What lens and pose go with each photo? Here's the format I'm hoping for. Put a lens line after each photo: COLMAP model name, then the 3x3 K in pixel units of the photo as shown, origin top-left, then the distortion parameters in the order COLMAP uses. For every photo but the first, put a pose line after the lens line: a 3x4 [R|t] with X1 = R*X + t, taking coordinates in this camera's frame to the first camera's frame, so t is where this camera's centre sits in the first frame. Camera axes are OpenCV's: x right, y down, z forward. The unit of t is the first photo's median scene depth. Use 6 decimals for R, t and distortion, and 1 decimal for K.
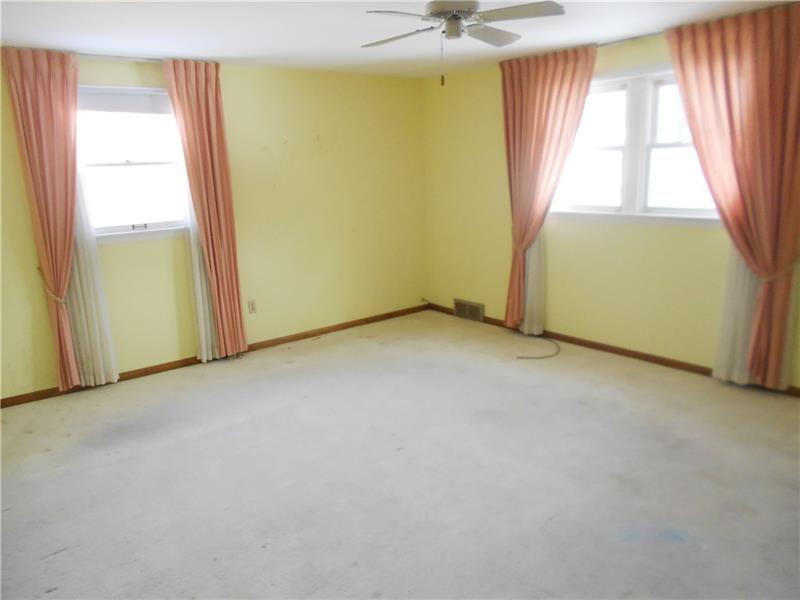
lens RADIAL K [[603.5, 0, 395.9], [0, 603.5, 303.2], [0, 0, 1]] dist [0.008006, 0.001918]
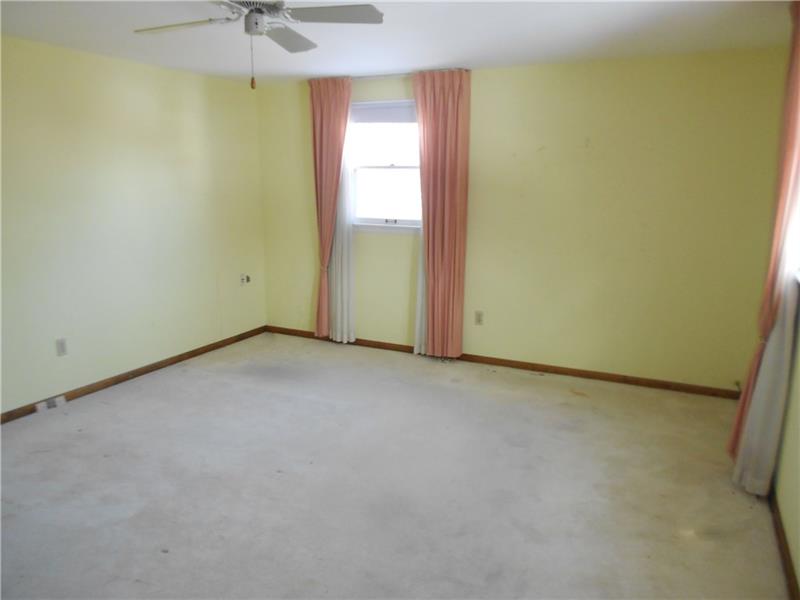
lens RADIAL K [[603.5, 0, 395.9], [0, 603.5, 303.2], [0, 0, 1]] dist [0.008006, 0.001918]
pose [[0.441769, 0.226306, -0.868116, 0.622505], [-0.228792, 0.964084, 0.134896, -0.135194], [0.867465, 0.139026, 0.477679, 0.485402]]
